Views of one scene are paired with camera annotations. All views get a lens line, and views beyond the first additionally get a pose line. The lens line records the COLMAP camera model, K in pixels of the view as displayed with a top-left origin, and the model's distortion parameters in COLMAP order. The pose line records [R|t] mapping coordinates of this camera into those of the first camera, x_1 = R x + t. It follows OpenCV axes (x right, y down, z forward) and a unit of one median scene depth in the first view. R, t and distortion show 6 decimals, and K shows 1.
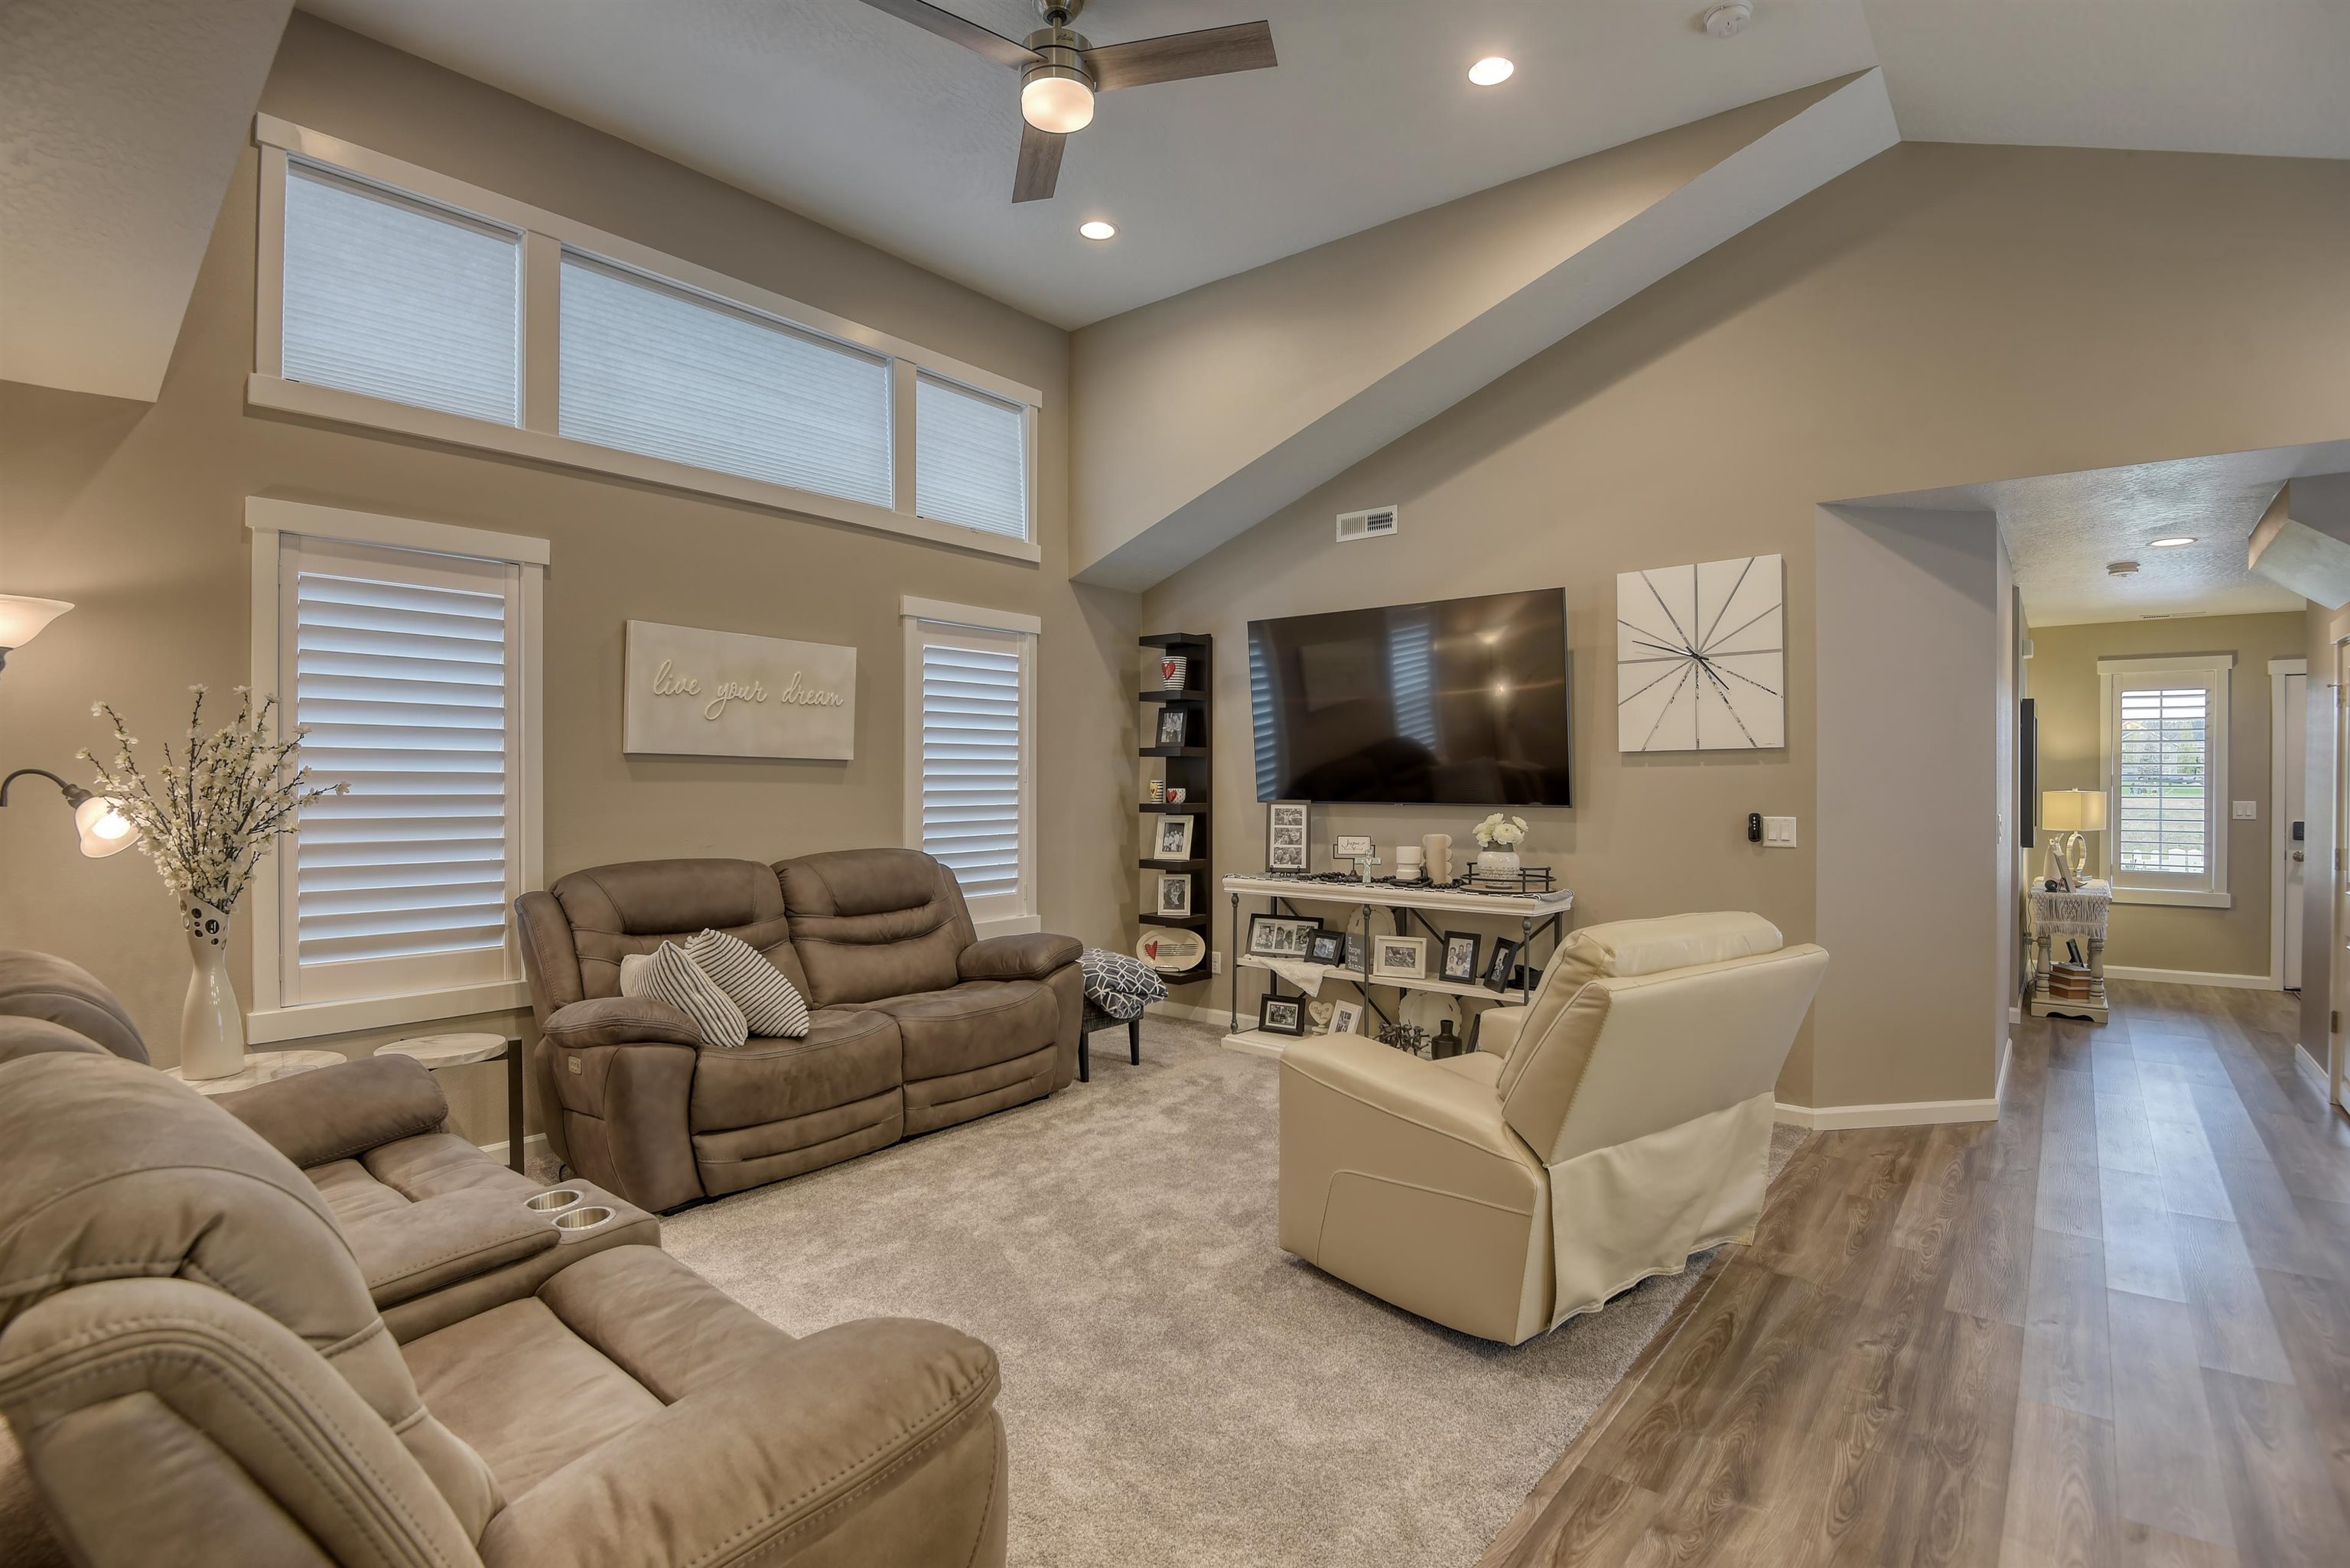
lens RADIAL K [[1121.1, 0, 1139.8], [0, 1121.1, 796.6], [0, 0, 1]] dist [-0.027368, -0.012040]
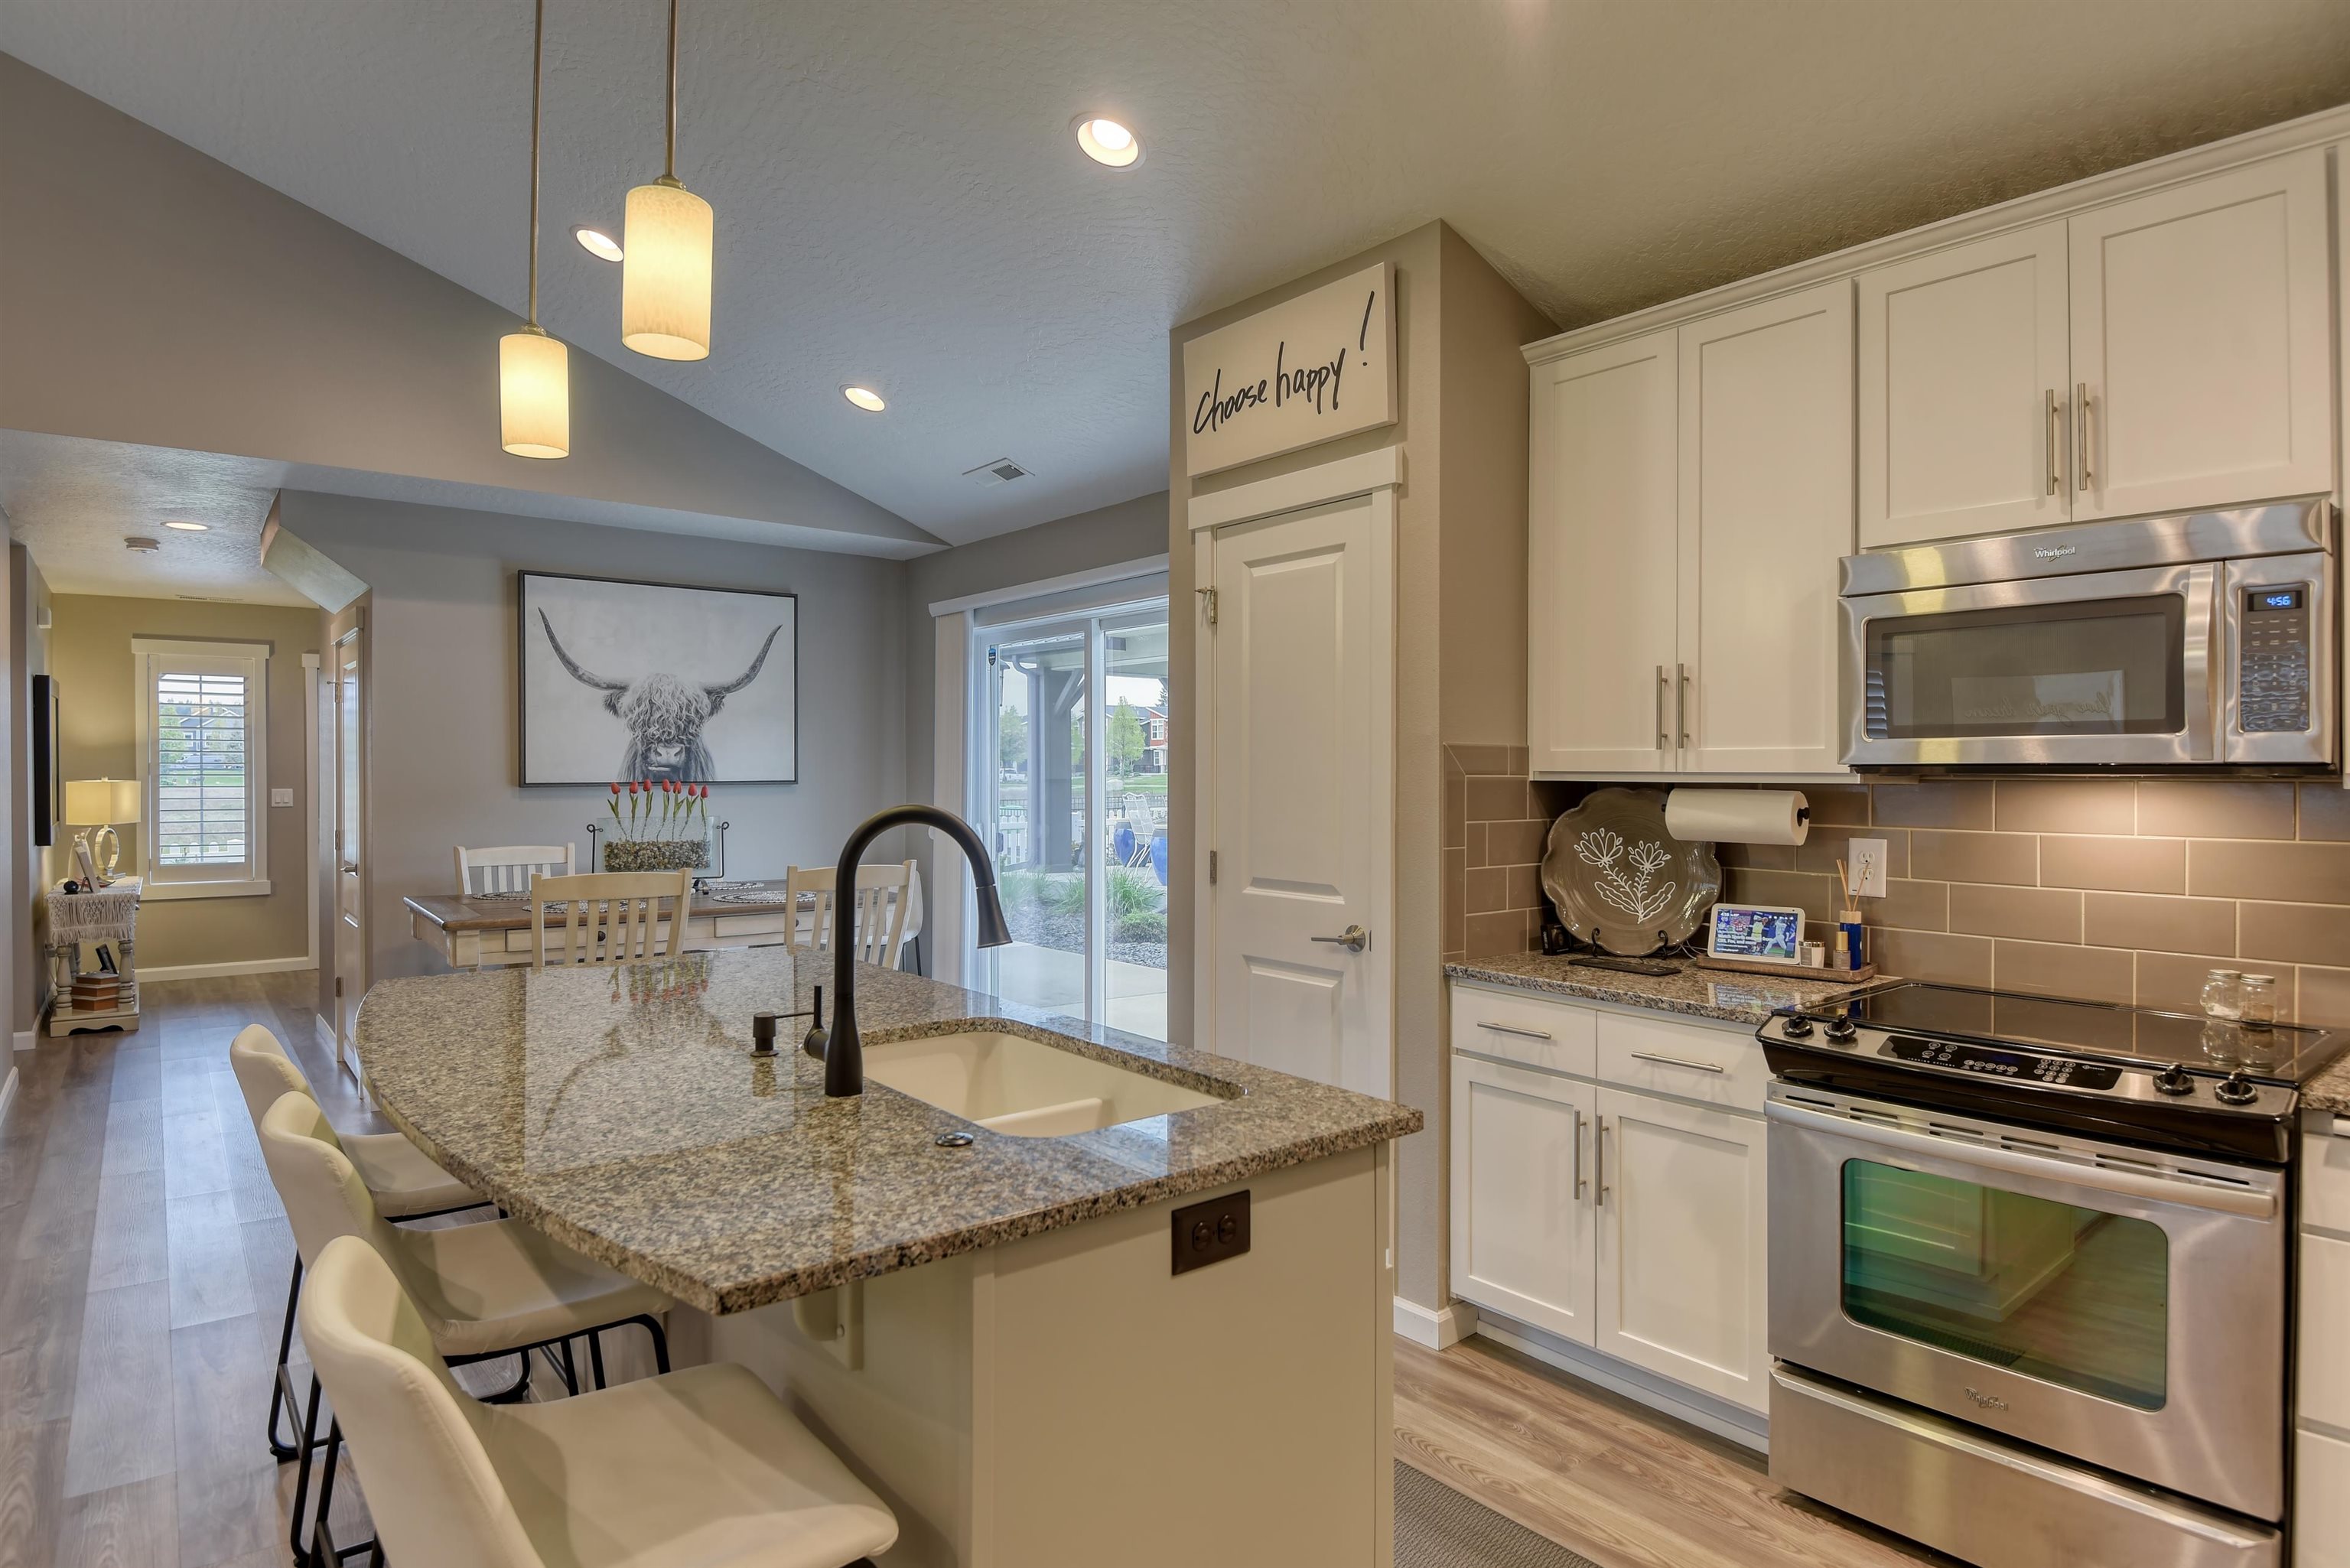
lens RADIAL K [[1288.3, 0, 1169.0], [0, 1288.3, 774.3], [0, 0, 1]] dist [-0.004250, -0.012311]
pose [[0.190363, -0.001961, 0.981712, -0.020210], [0.012590, 0.999921, -0.000444, 0.002438], [-0.981633, 0.012445, 0.190373, -0.107845]]
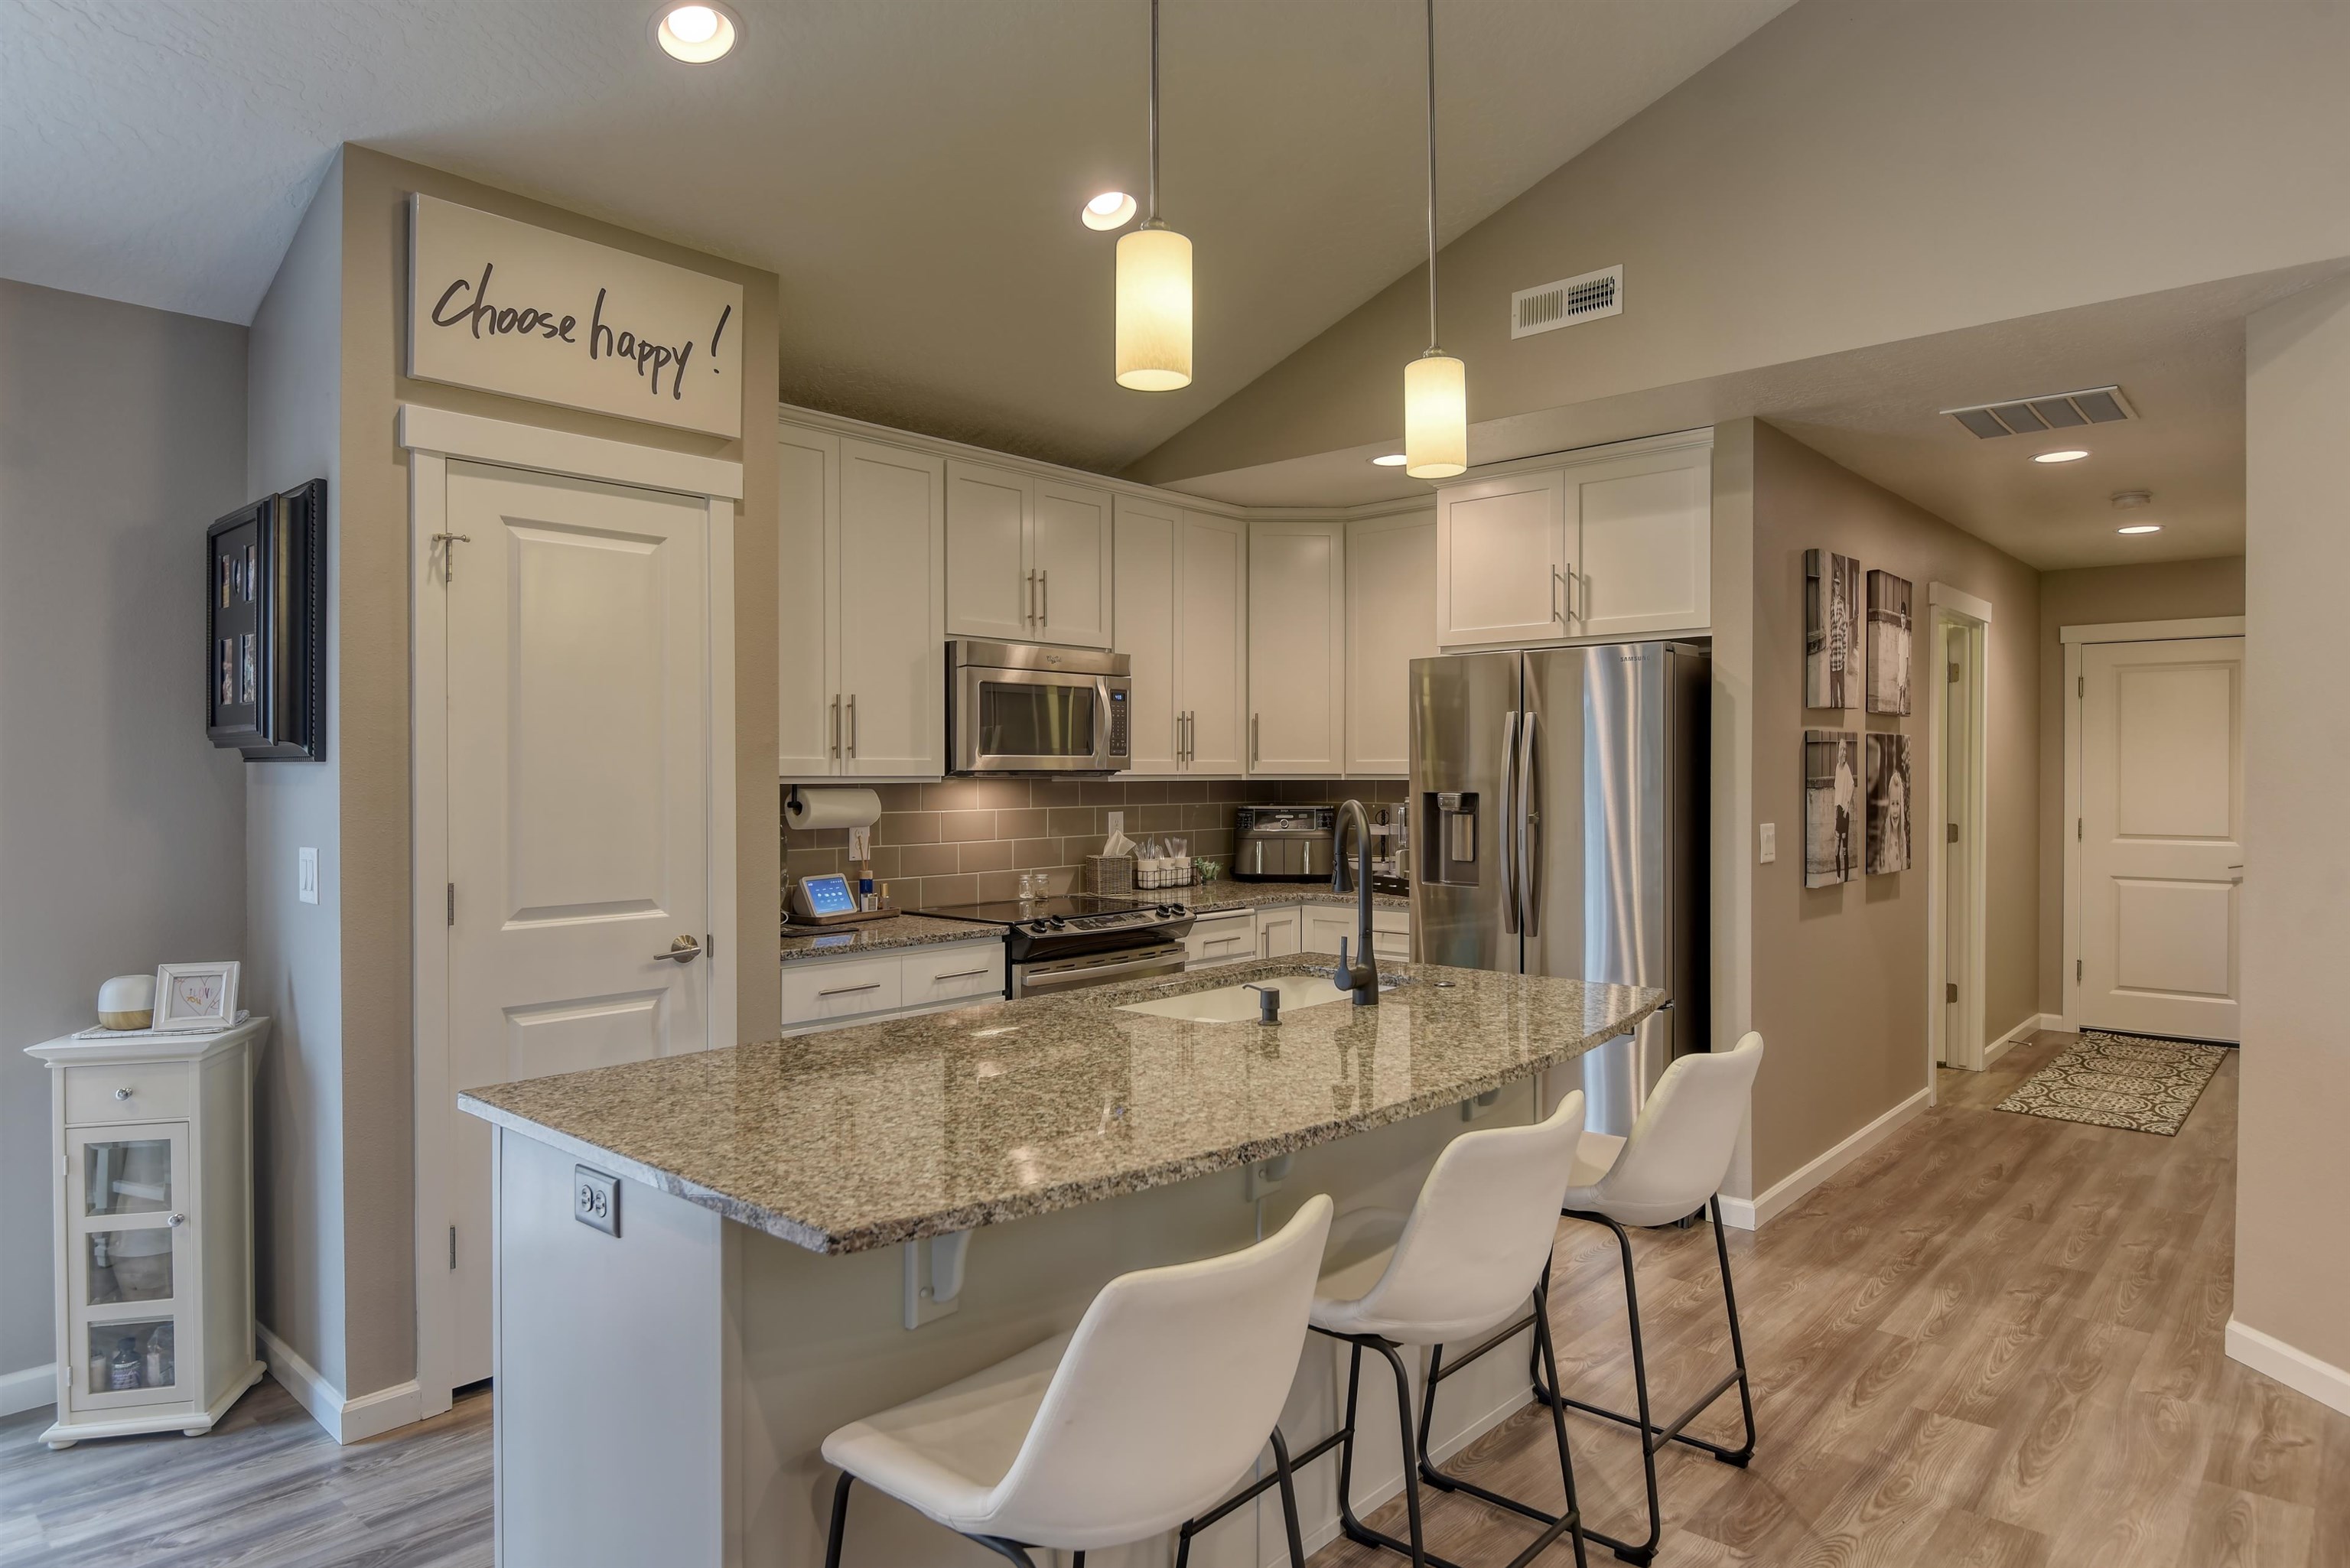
lens RADIAL K [[1384.9, 0, 1213.2], [0, 1384.9, 778.7], [0, 0, 1]] dist [-0.001673, -0.010912]
pose [[-0.999961, 0.001173, 0.008696, 0.408238], [0.001354, 0.999781, 0.020891, -0.012540], [-0.008670, 0.020902, -0.999744, 0.670778]]
